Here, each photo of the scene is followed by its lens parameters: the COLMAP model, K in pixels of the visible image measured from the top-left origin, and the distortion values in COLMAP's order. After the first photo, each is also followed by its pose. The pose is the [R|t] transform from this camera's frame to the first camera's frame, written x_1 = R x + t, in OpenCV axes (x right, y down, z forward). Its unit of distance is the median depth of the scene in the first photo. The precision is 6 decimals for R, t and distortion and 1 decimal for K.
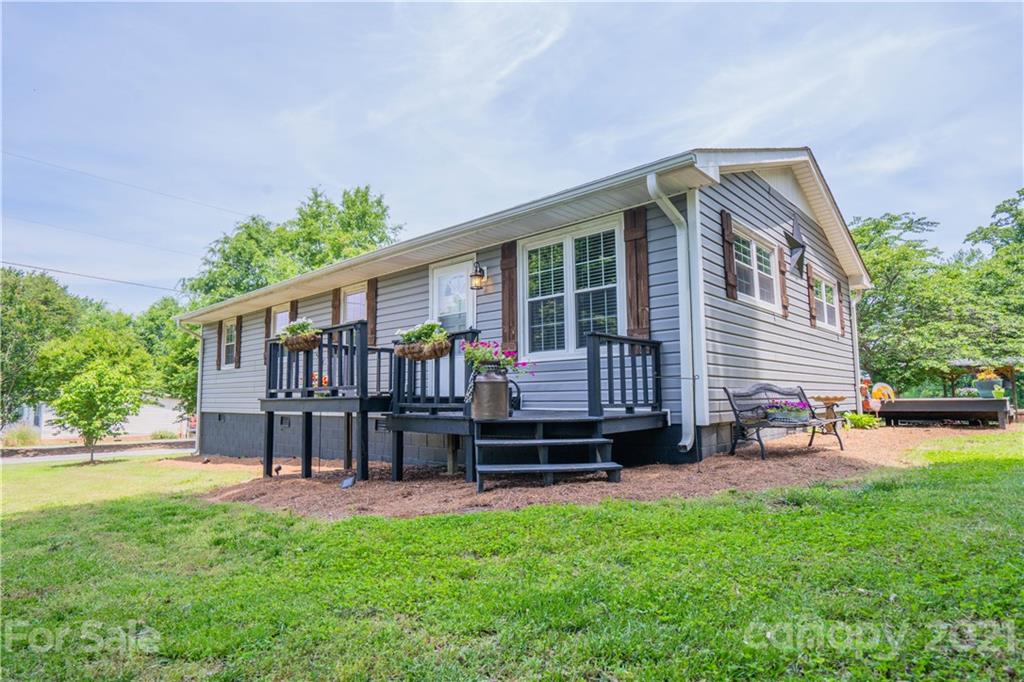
lens RADIAL K [[527.9, 0, 514.3], [0, 527.9, 346.6], [0, 0, 1]] dist [-0.054875, 0.031777]
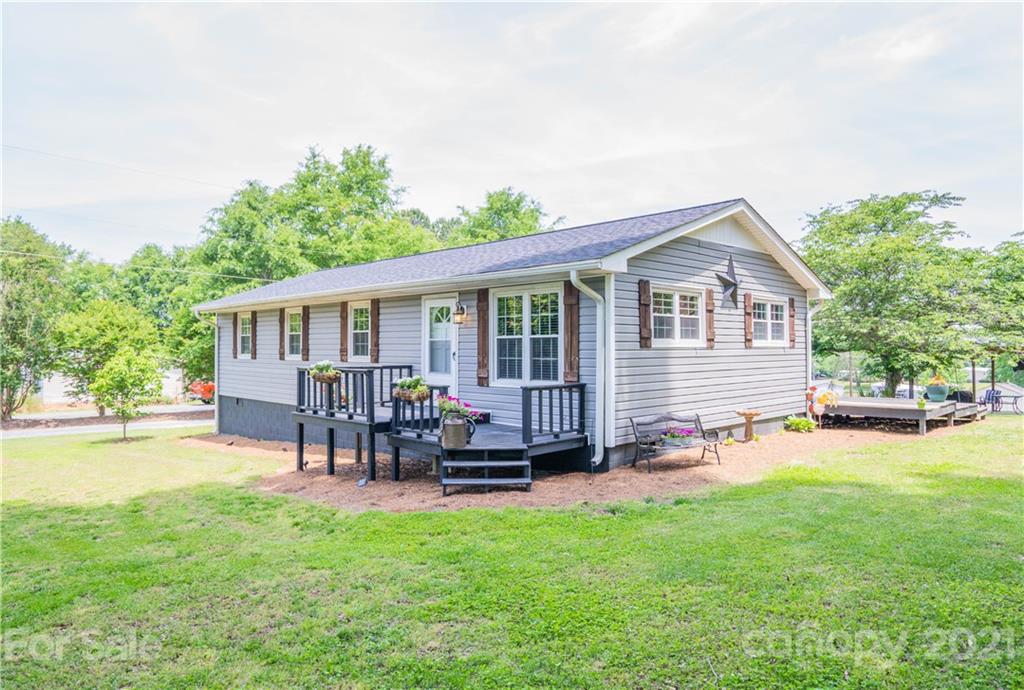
lens RADIAL K [[633.0, 0, 507.6], [0, 633.0, 328.2], [0, 0, 1]] dist [-0.069013, 0.062324]
pose [[0.998628, 0.008231, -0.051719, 0.142549], [-0.004450, 0.997336, 0.072812, -0.241598], [0.052180, -0.072482, 0.996004, -0.564756]]
